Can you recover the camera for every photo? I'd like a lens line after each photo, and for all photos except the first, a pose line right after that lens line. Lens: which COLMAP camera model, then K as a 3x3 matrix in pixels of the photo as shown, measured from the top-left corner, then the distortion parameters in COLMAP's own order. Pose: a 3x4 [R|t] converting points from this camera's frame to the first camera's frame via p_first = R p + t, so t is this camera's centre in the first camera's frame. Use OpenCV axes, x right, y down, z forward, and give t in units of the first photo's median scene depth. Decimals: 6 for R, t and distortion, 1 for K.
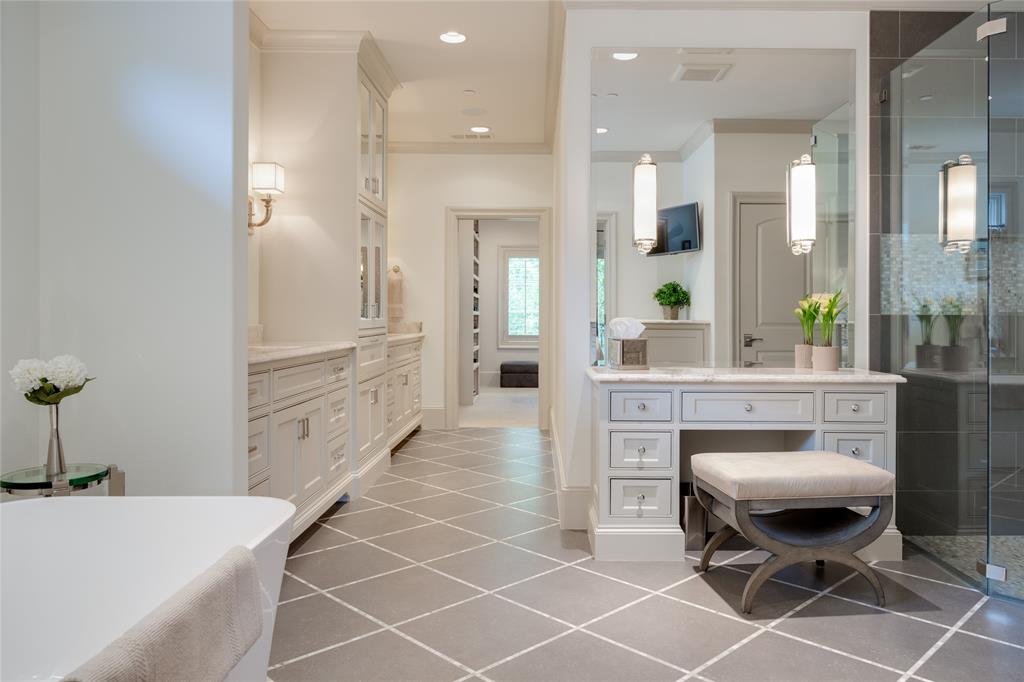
lens RADIAL K [[1185.5, 0, 512.4], [0, 1185.5, 338.5], [0, 0, 1]] dist [-0.015033, 0.000000]
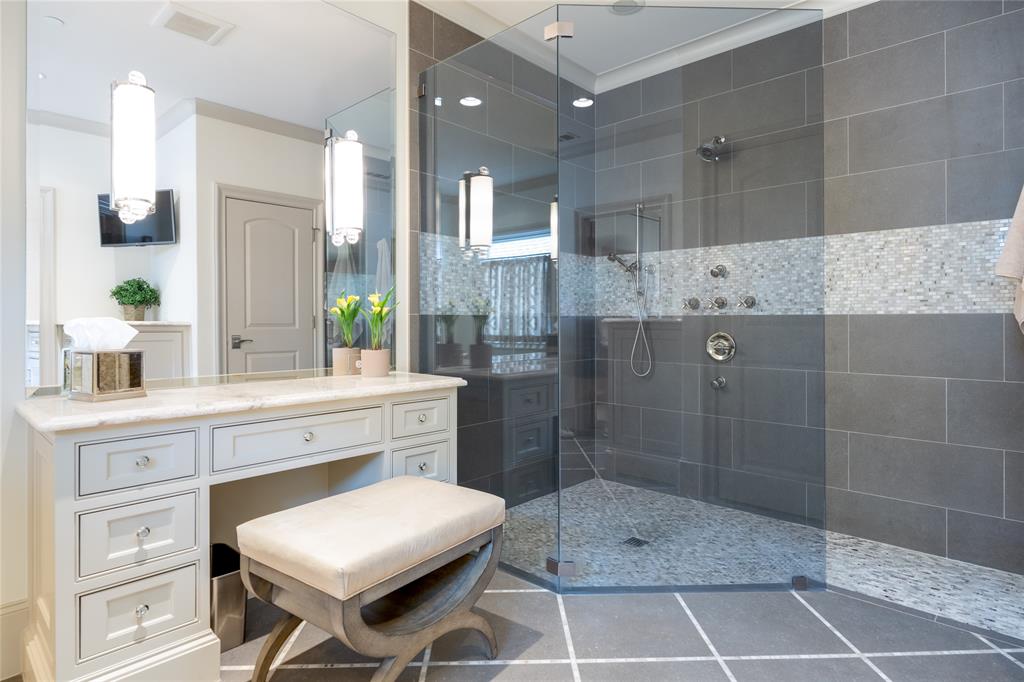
lens RADIAL K [[560.3, 0, 517.3], [0, 560.3, 319.6], [0, 0, 1]] dist [-0.003203, 0.001539]
pose [[0.679104, -0.003333, 0.734035, 0.026677], [0.015925, 0.999821, -0.010194, -0.009969], [-0.733870, 0.018613, 0.679035, 0.627924]]
